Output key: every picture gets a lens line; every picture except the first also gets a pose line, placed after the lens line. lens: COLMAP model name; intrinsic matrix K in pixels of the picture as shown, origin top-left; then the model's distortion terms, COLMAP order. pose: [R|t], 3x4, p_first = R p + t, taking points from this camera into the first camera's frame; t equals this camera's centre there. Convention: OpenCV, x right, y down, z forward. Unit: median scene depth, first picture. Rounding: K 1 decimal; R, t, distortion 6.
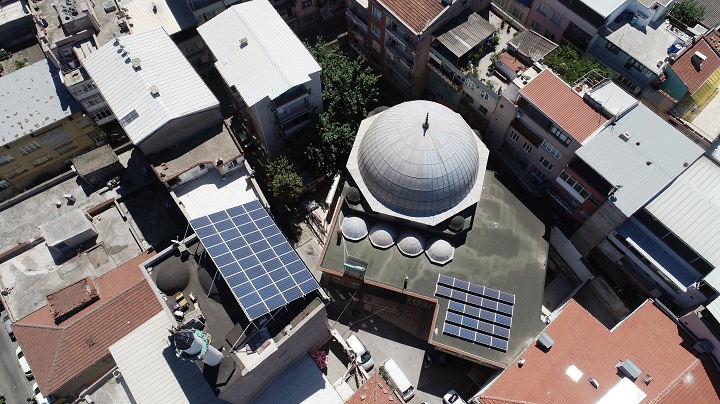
lens RADIAL K [[484.8, 0, 360.0], [0, 484.8, 202.0], [0, 0, 1]] dist [0.002274, 0.001734]
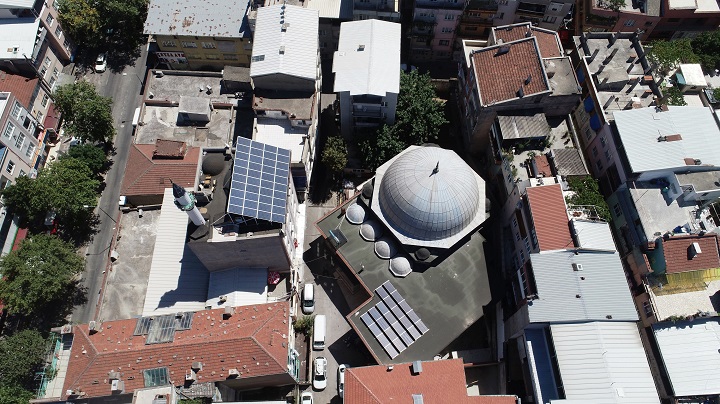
lens RADIAL K [[484.8, 0, 360.0], [0, 484.8, 202.0], [0, 0, 1]] dist [0.002274, 0.001734]
pose [[0.808201, 0.526551, -0.263732, 0.317560], [-0.528354, 0.846119, 0.070178, -0.067028], [0.260101, 0.082626, 0.962040, -0.219314]]
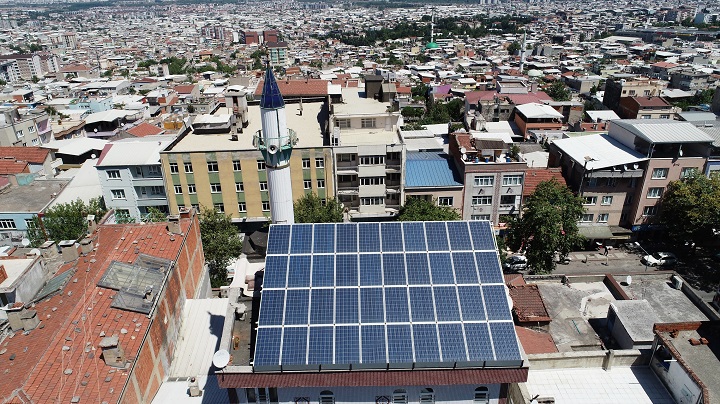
lens RADIAL K [[484.8, 0, 360.0], [0, 484.8, 202.0], [0, 0, 1]] dist [0.002274, 0.001734]
pose [[-0.564282, 0.369124, -0.738467, 0.093086], [-0.725183, 0.205898, 0.657050, -0.160658], [0.394582, 0.906286, 0.151498, 0.590922]]
